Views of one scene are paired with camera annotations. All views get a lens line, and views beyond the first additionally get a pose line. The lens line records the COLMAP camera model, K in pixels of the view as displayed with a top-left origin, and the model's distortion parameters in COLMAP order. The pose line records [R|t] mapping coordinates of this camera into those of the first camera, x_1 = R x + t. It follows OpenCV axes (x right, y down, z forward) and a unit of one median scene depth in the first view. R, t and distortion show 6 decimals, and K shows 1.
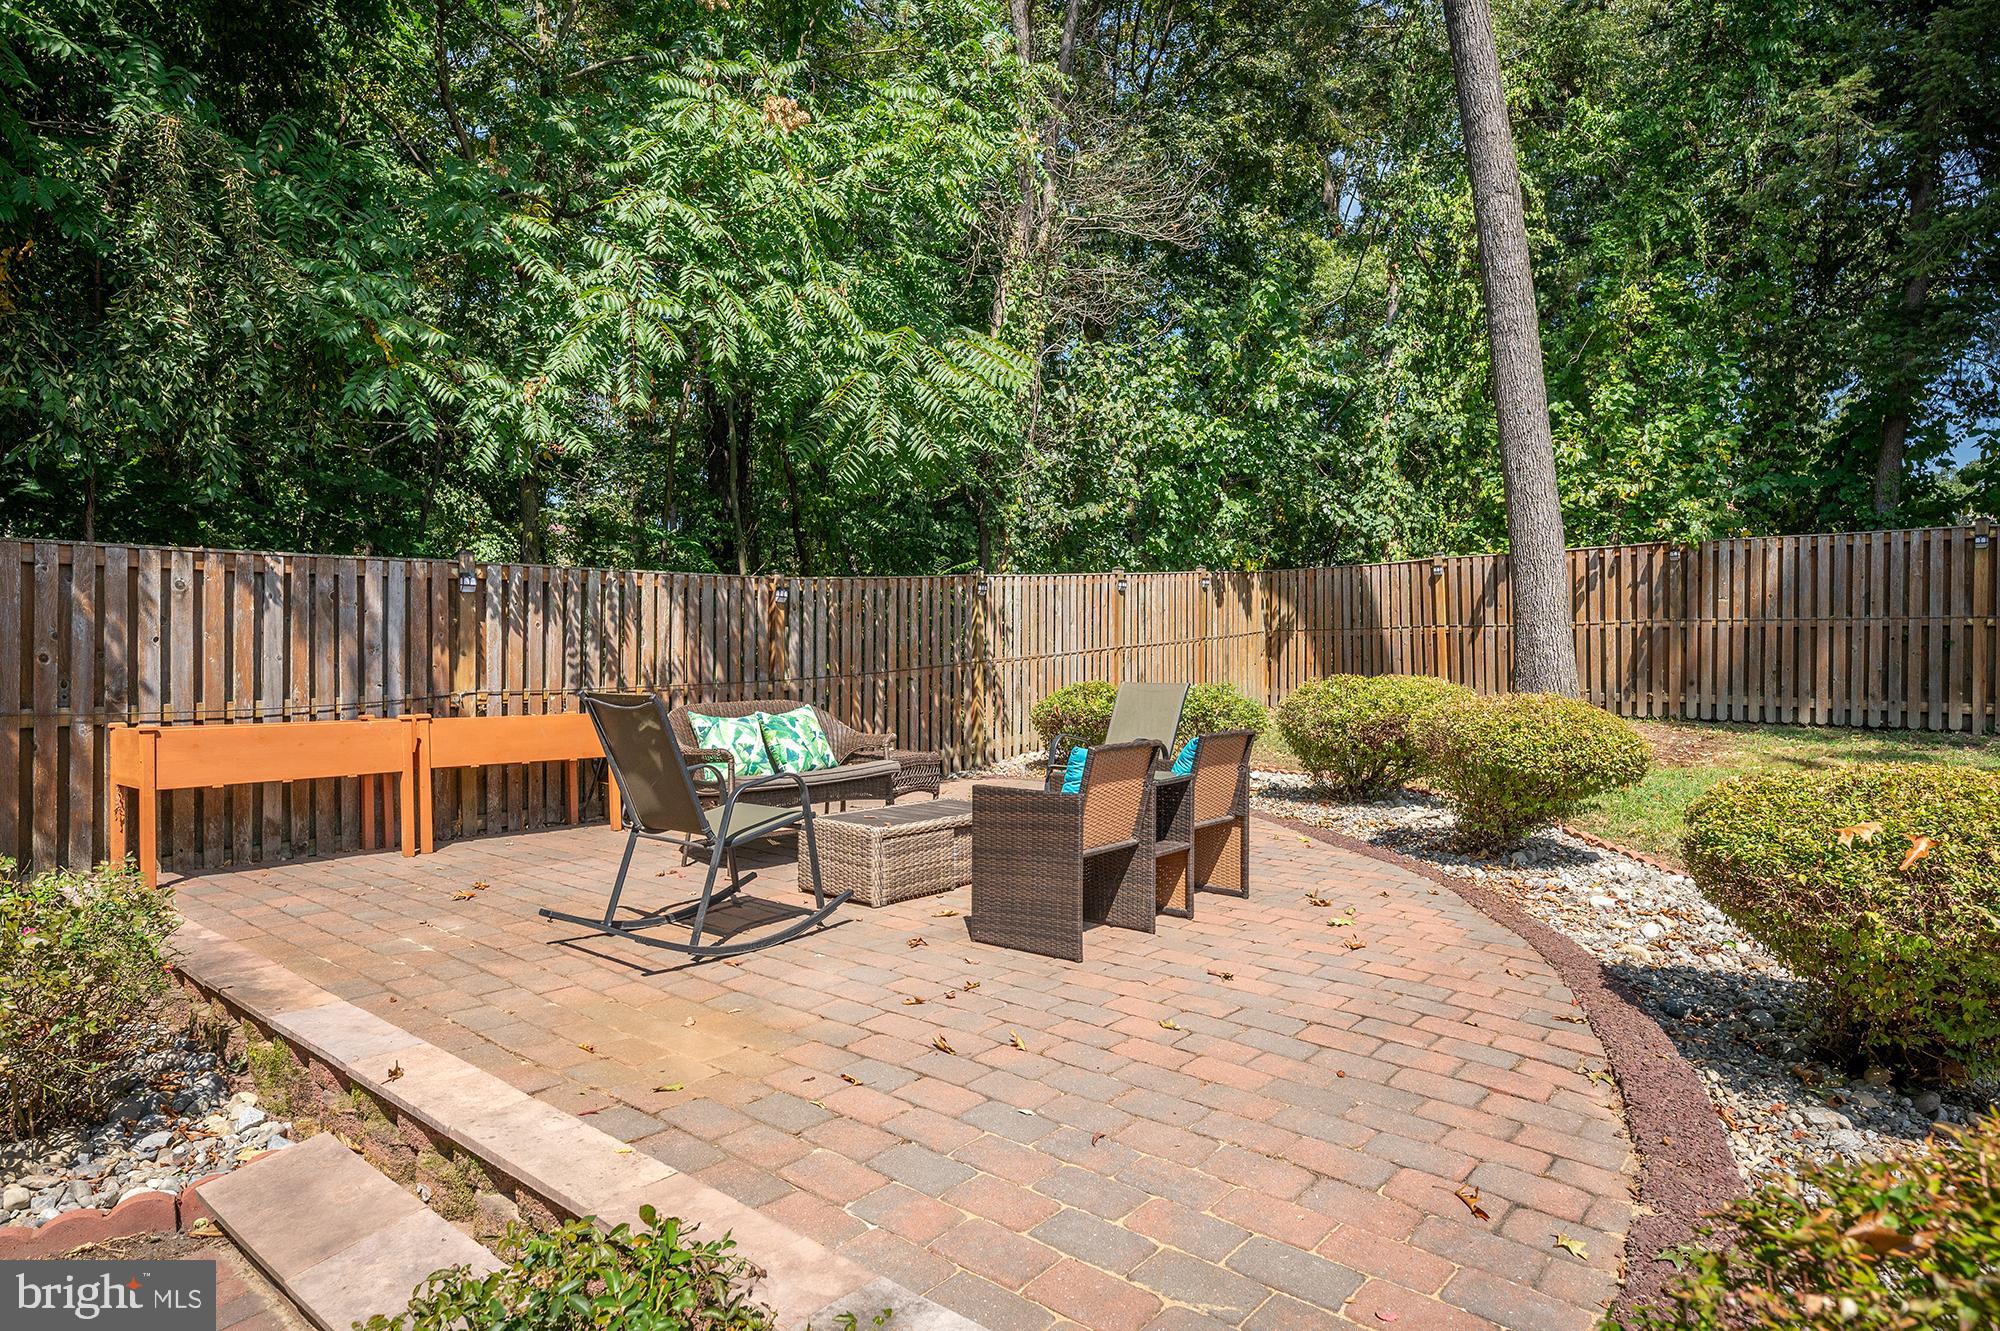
lens RADIAL K [[1151.5, 0, 1018.1], [0, 1151.5, 673.6], [0, 0, 1]] dist [0.008912, 0.002669]
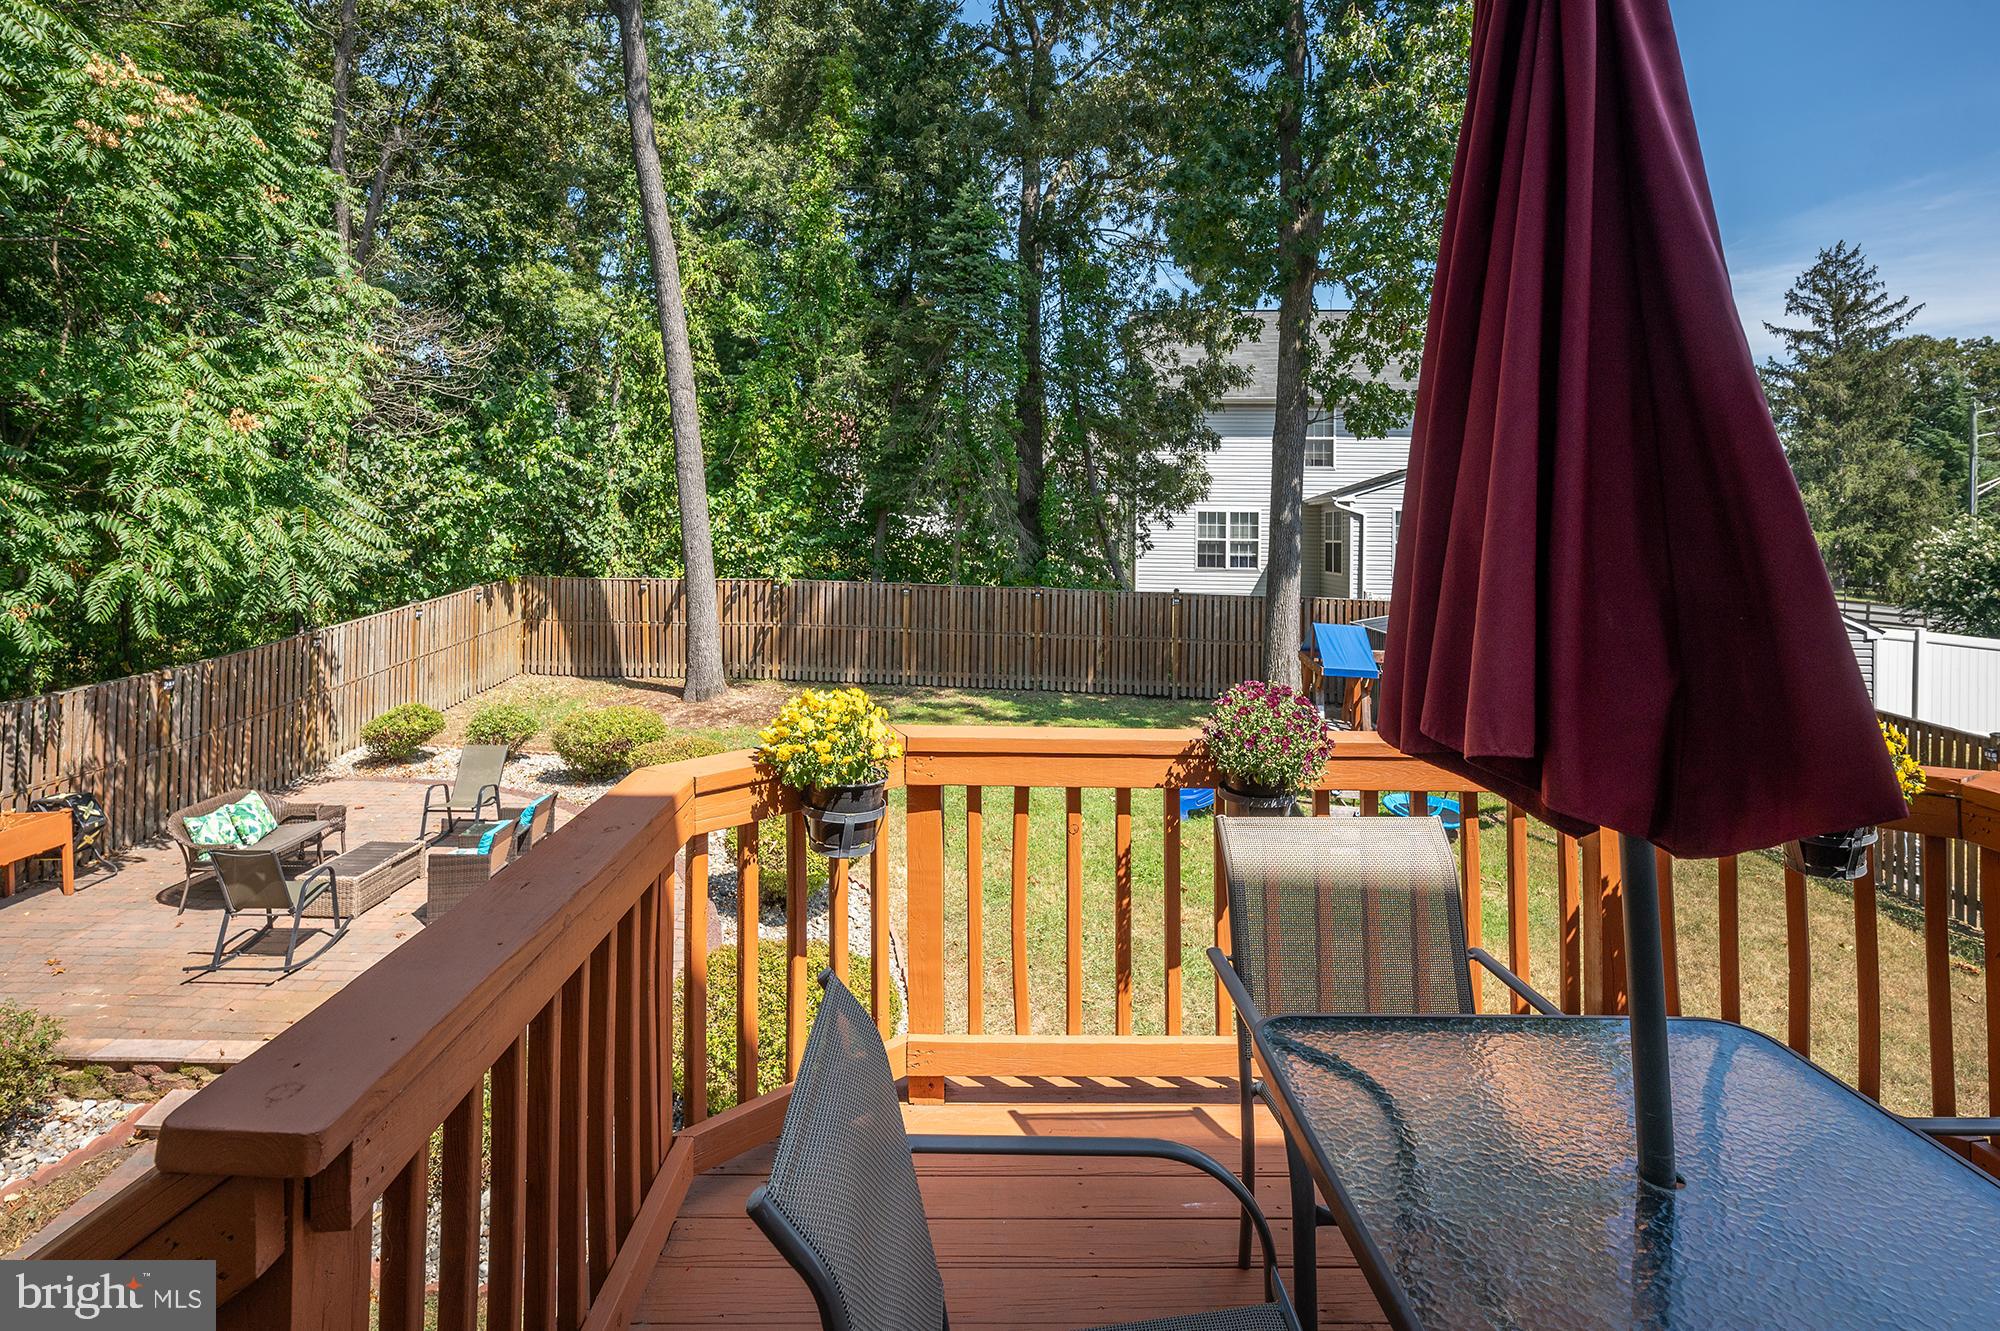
lens RADIAL K [[1010.3, 0, 1003.1], [0, 1010.3, 499.5], [0, 0, 1]] dist [0.003288, -0.001614]
pose [[0.769161, 0.026287, 0.638515, -0.178626], [-0.006542, 0.999425, -0.033264, -0.209580], [-0.639022, 0.021408, 0.768890, -0.471835]]
